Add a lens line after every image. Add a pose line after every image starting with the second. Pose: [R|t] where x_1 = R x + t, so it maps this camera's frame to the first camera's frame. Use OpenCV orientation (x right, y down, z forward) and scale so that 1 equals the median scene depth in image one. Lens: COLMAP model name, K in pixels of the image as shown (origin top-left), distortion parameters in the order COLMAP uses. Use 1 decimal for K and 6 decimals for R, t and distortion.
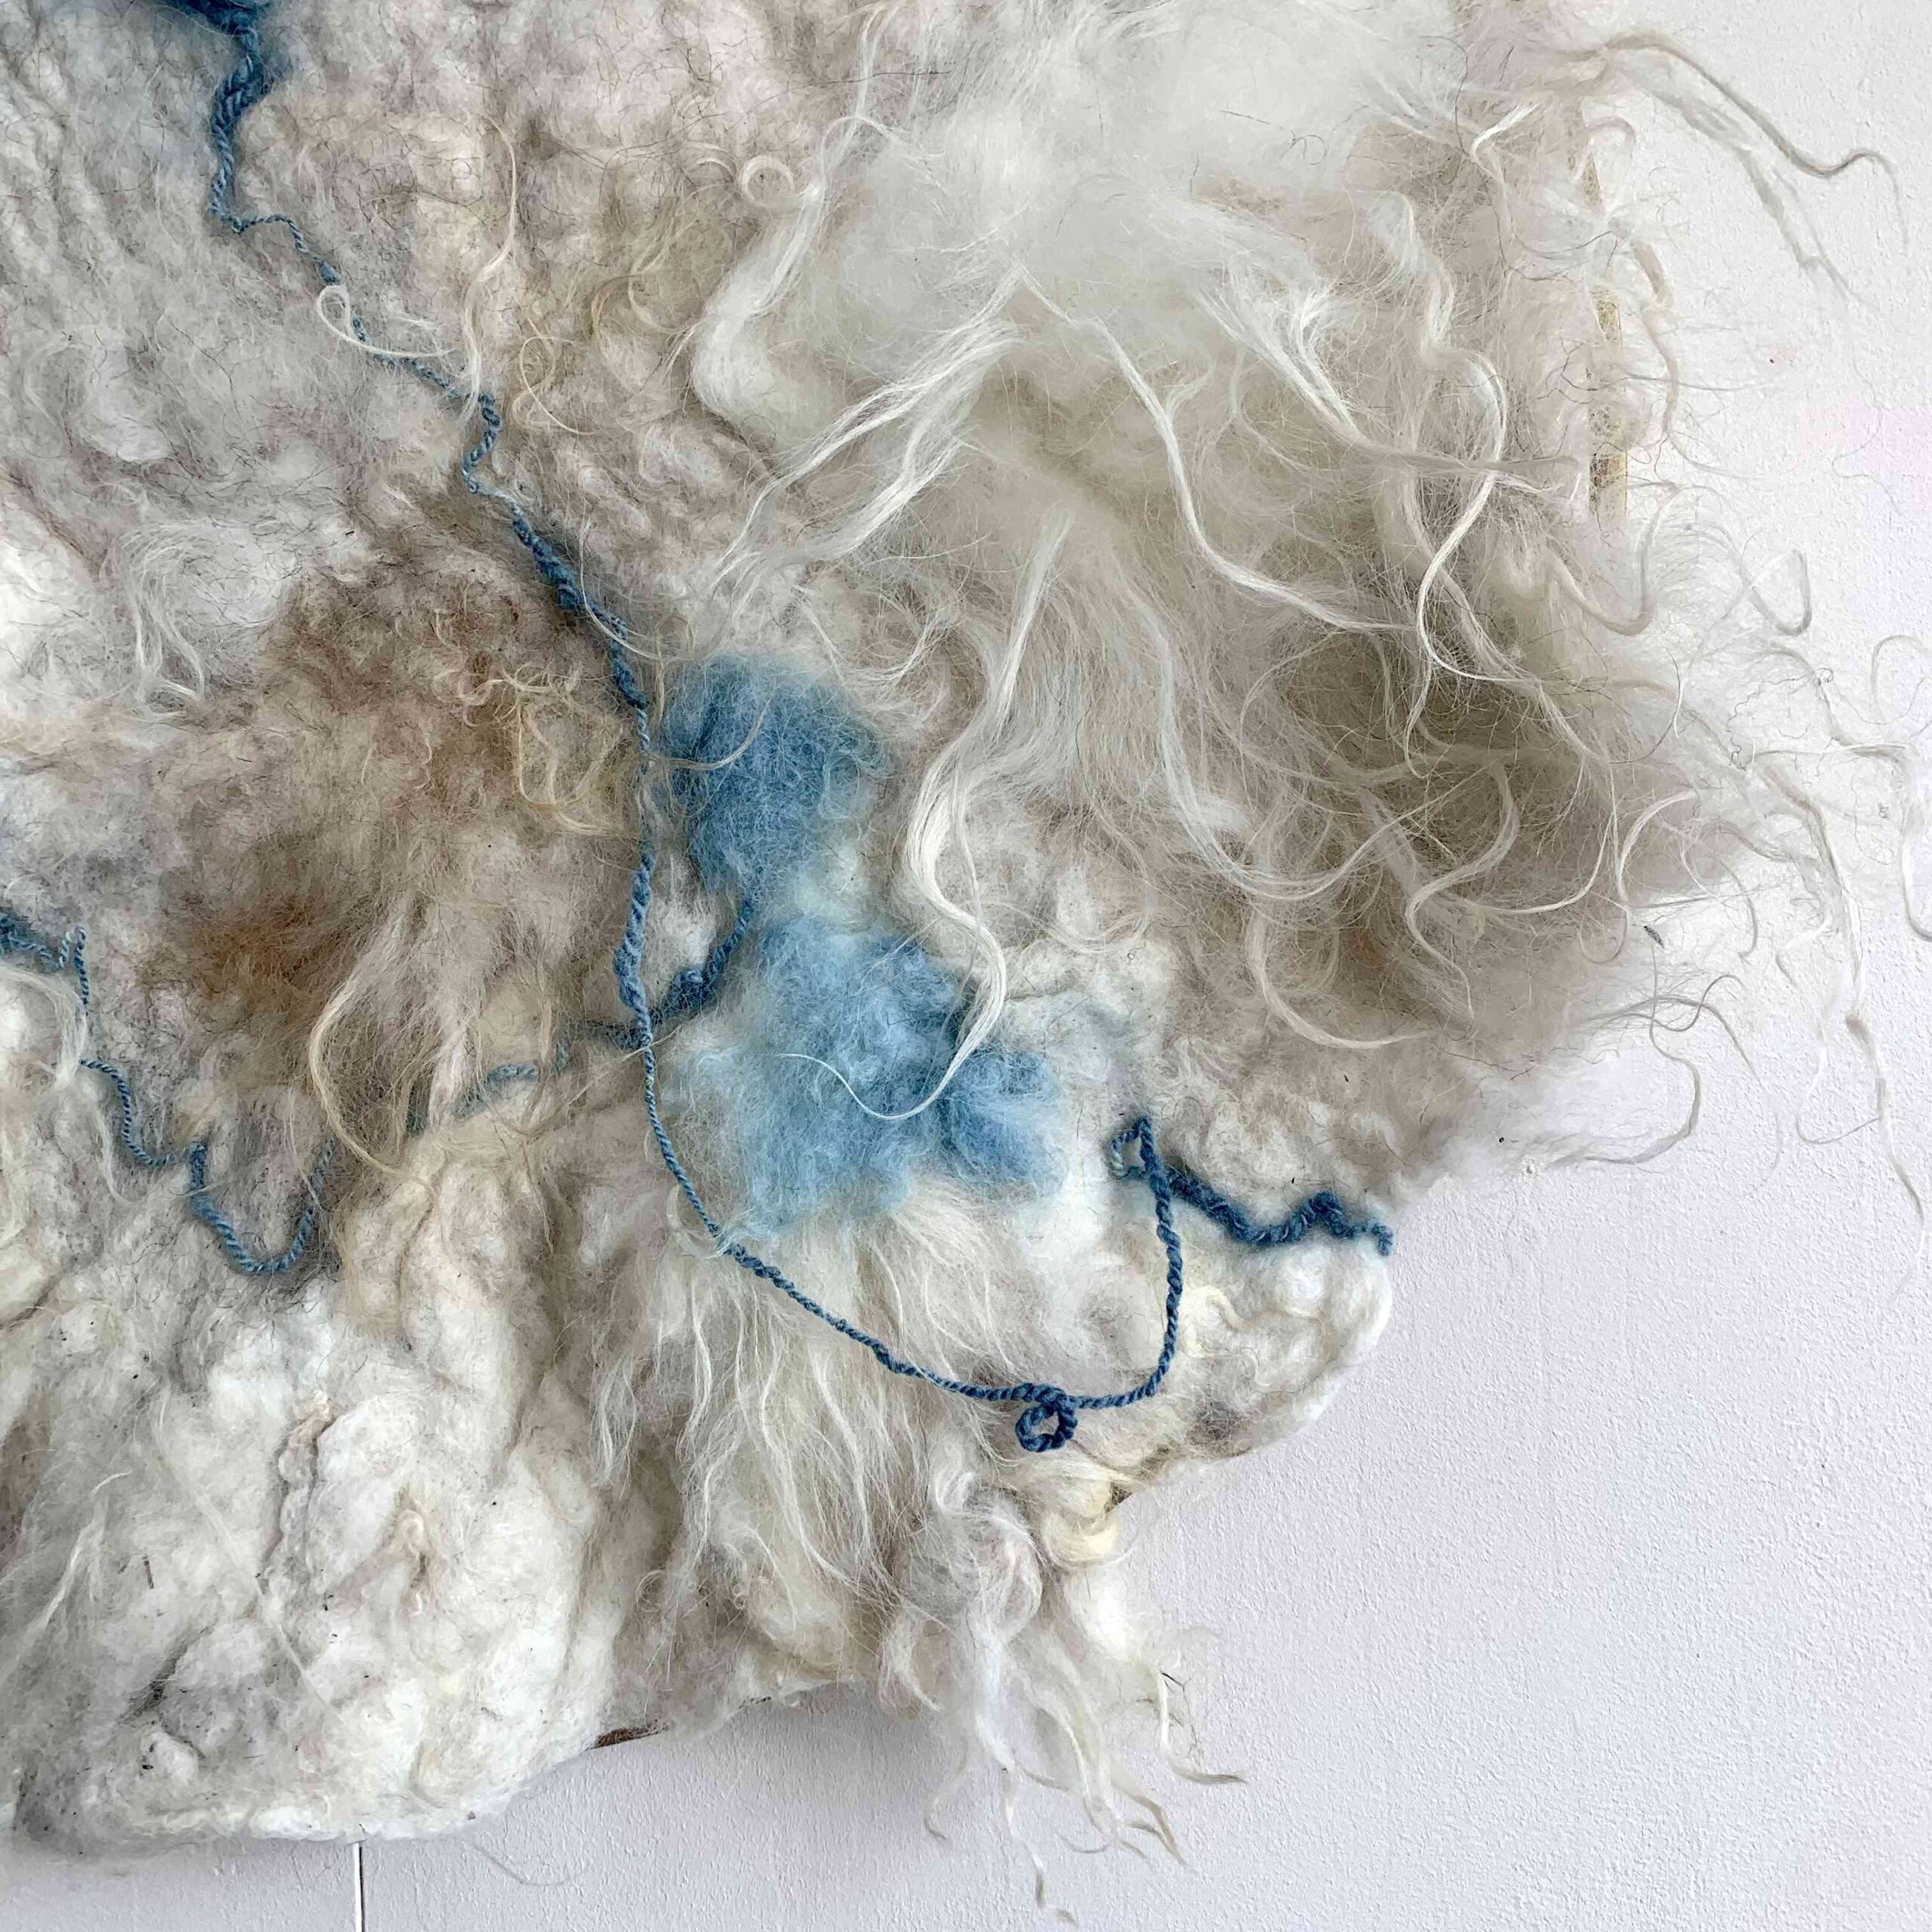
lens RADIAL K [[1981.0, 0, 966.0], [0, 1981.0, 966.0], [0, 0, 1]] dist [0.075193, -0.143725]
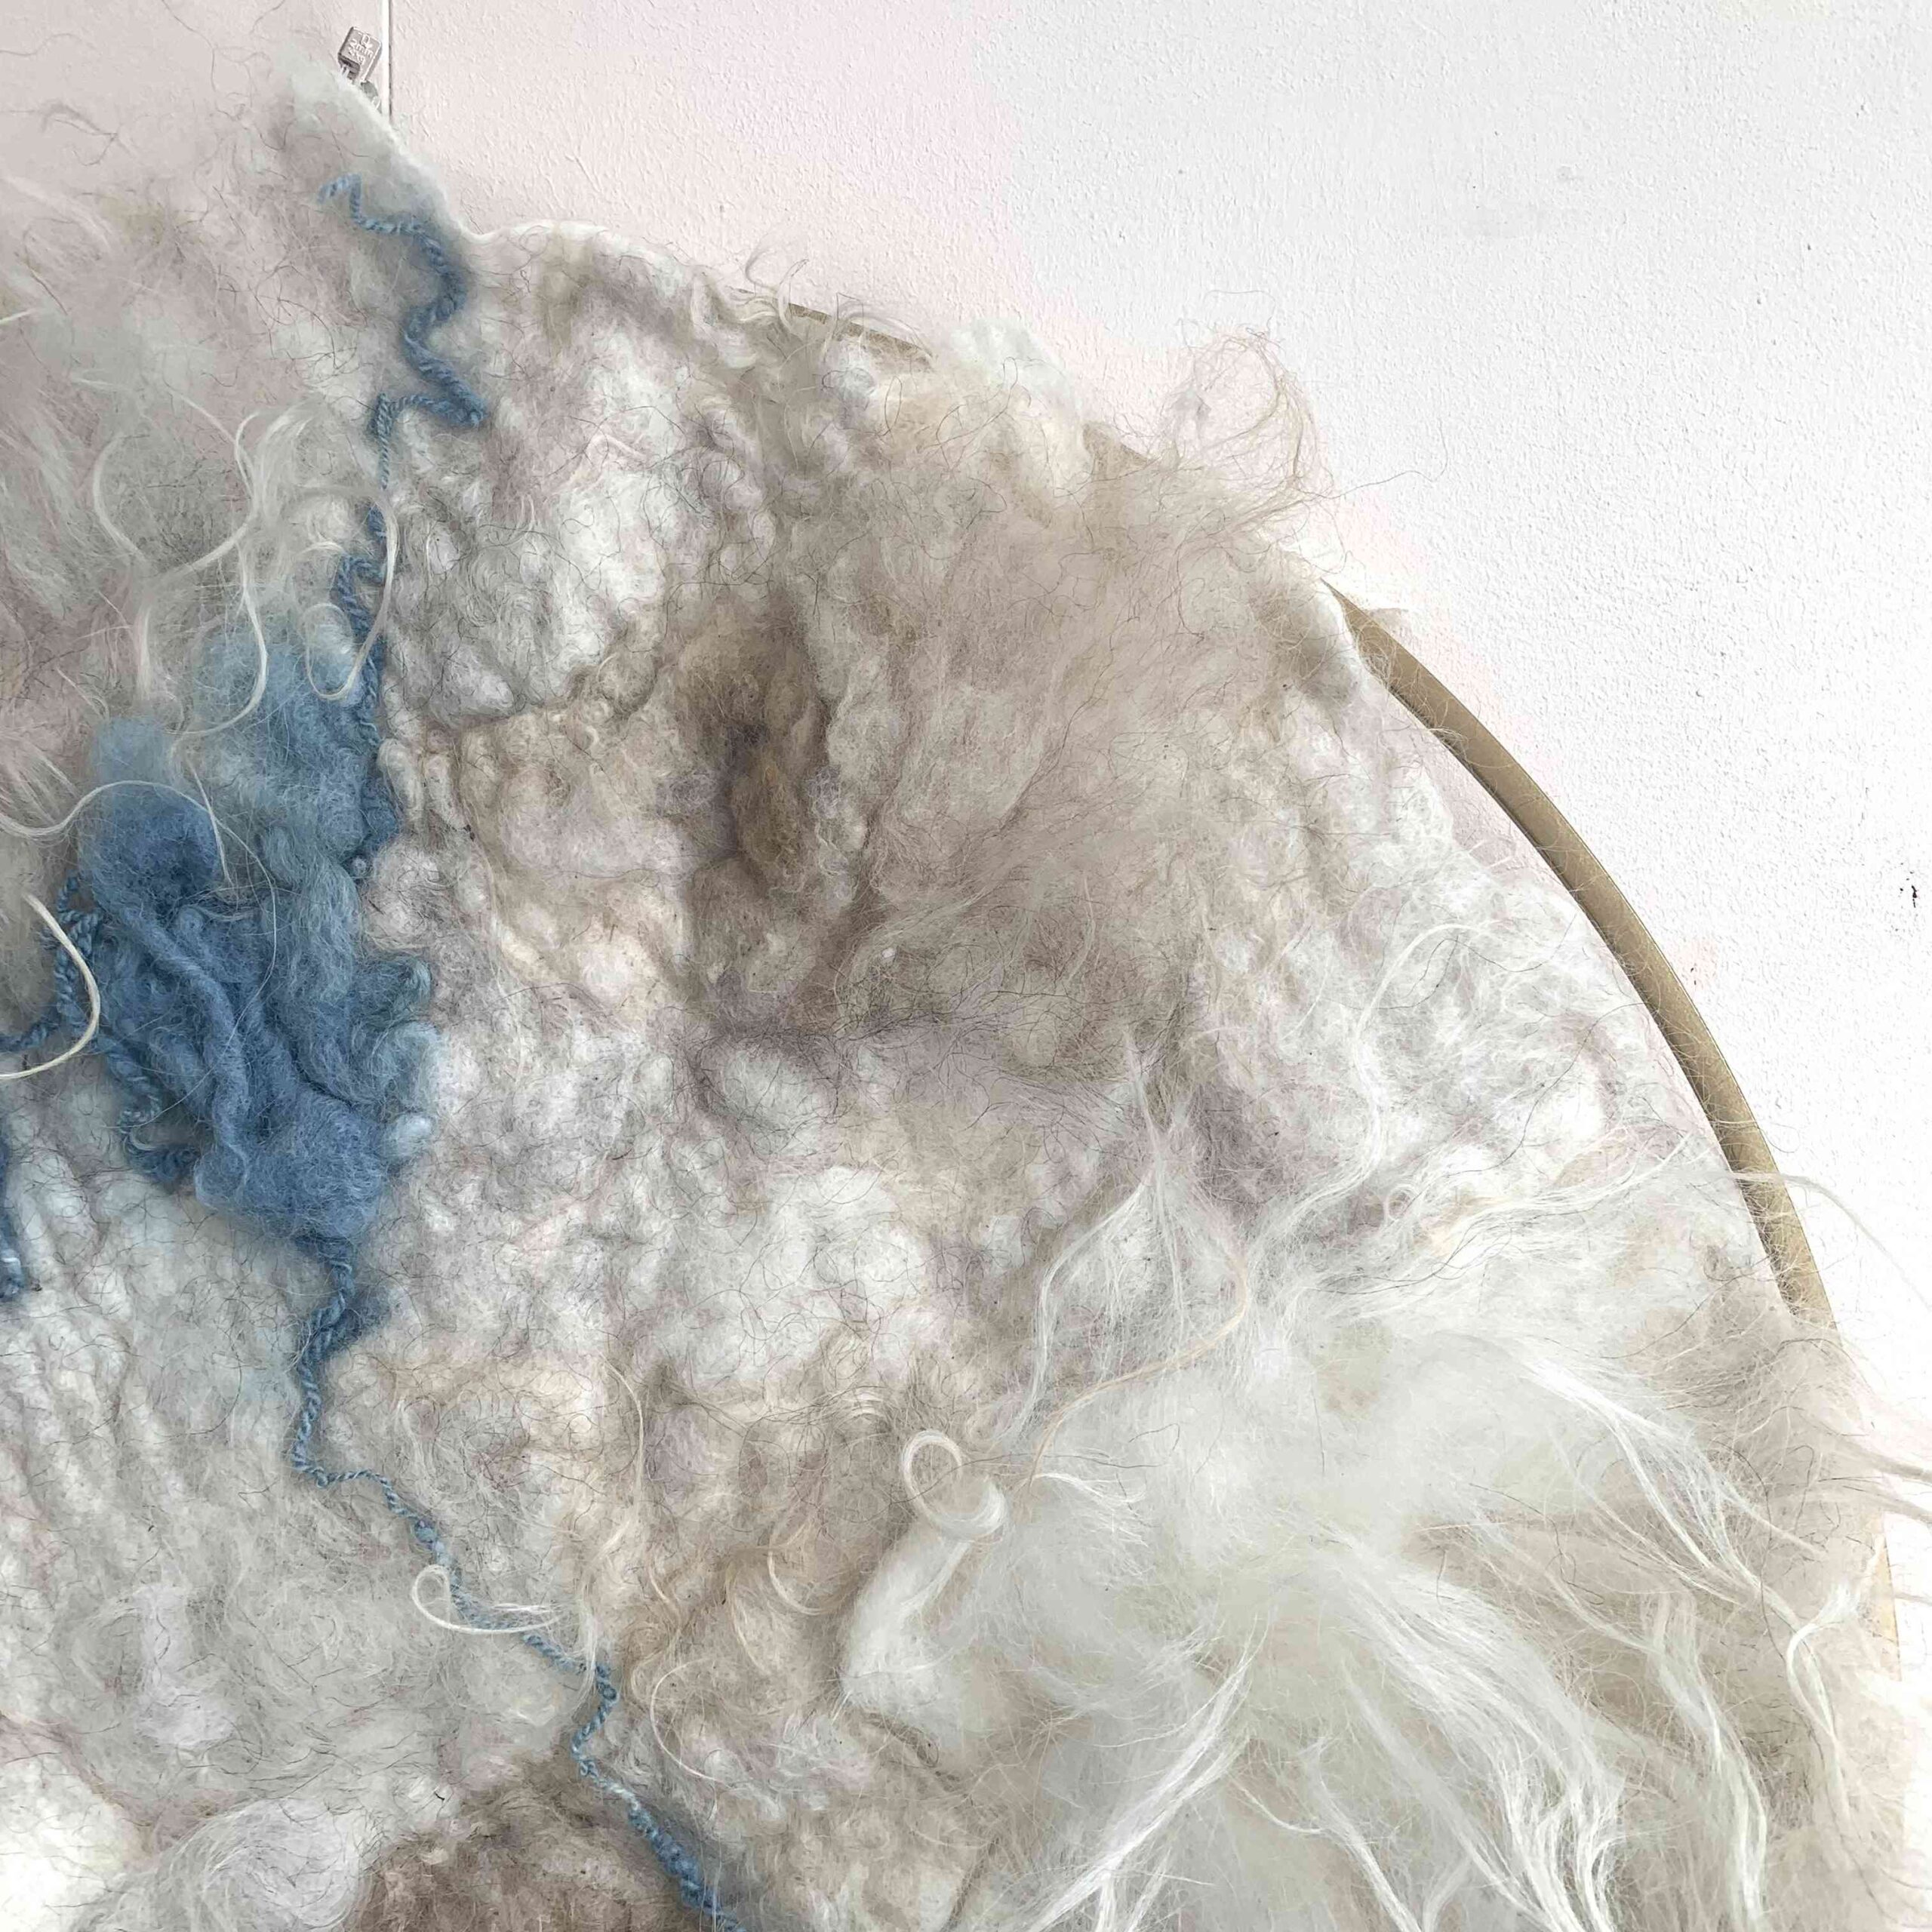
lens RADIAL K [[1960.6, 0, 961.8], [0, 1960.6, 956.0], [0, 0, 1]] dist [0.136602, -0.354030]
pose [[0.999903, 0.009426, 0.010215, -0.095409], [-0.008990, 0.999079, -0.041957, -0.567000], [-0.010601, 0.041861, 0.999067, 0.118819]]
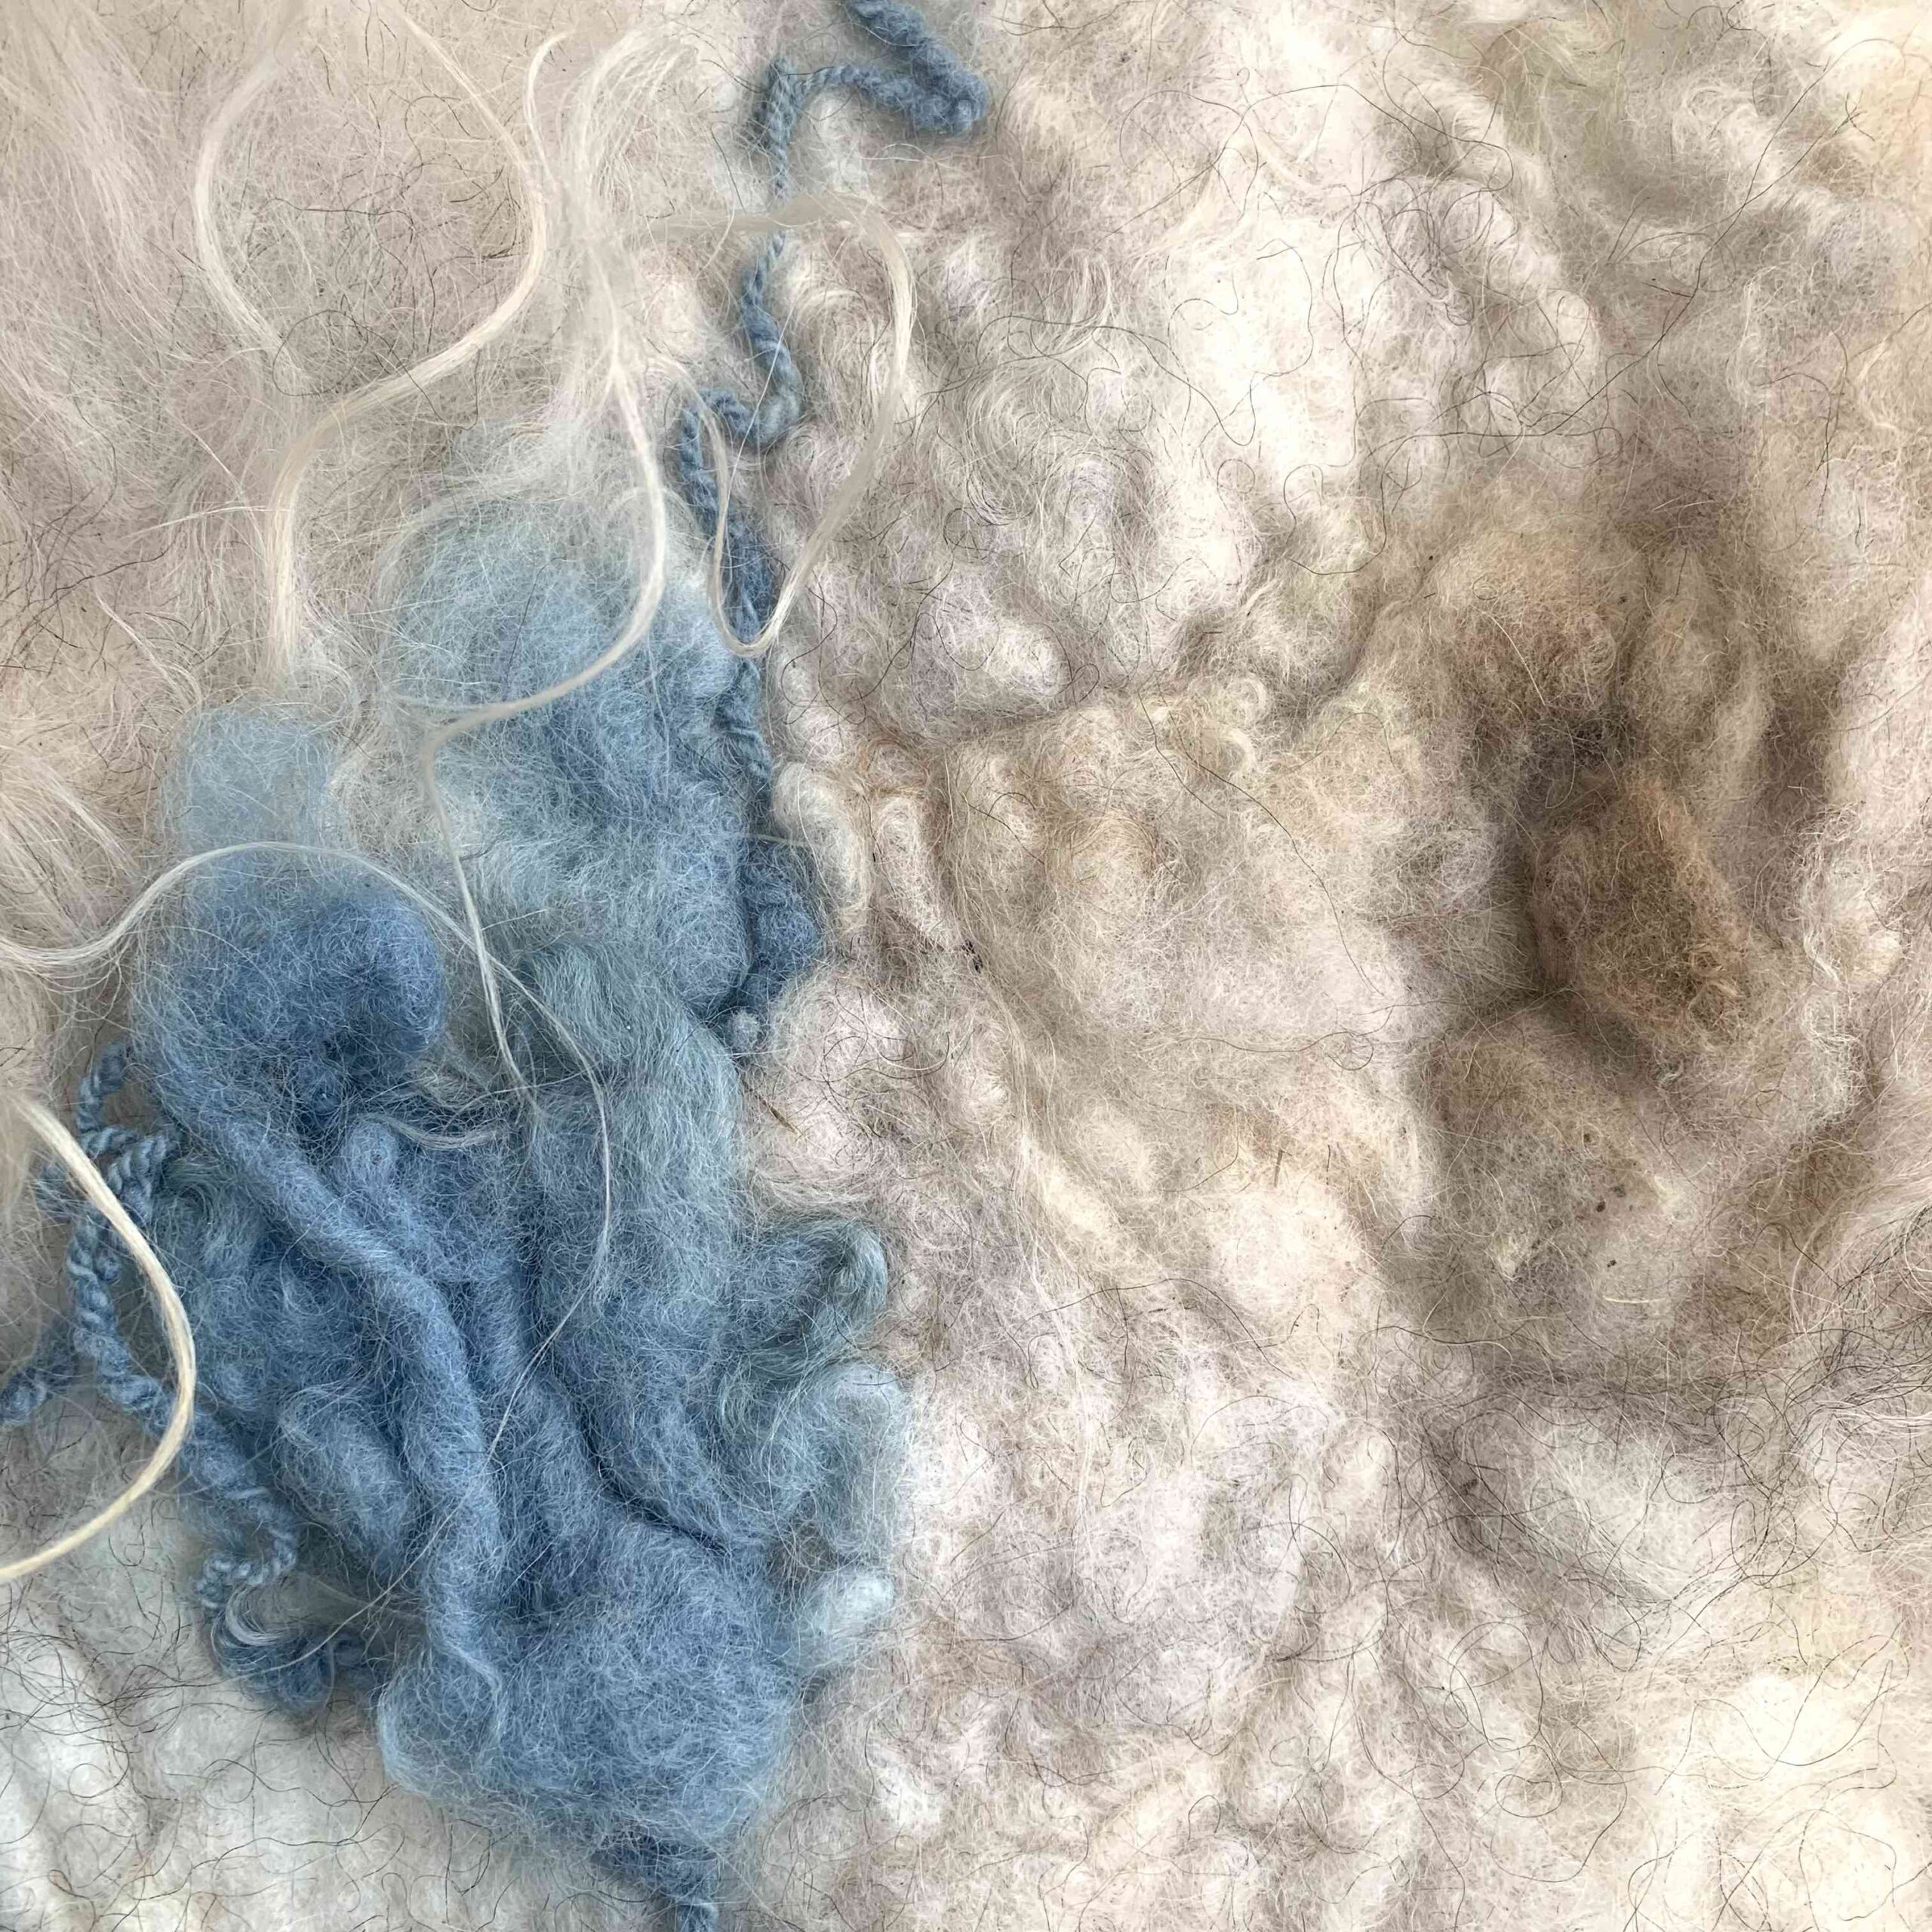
lens RADIAL K [[1981.0, 0, 966.0], [0, 1981.0, 966.0], [0, 0, 1]] dist [0.075193, -0.143725]
pose [[0.998599, 0.007799, 0.052336, -0.325441], [-0.002474, 0.994878, -0.101048, -0.612212], [-0.052856, 0.100777, 0.993504, 0.577545]]
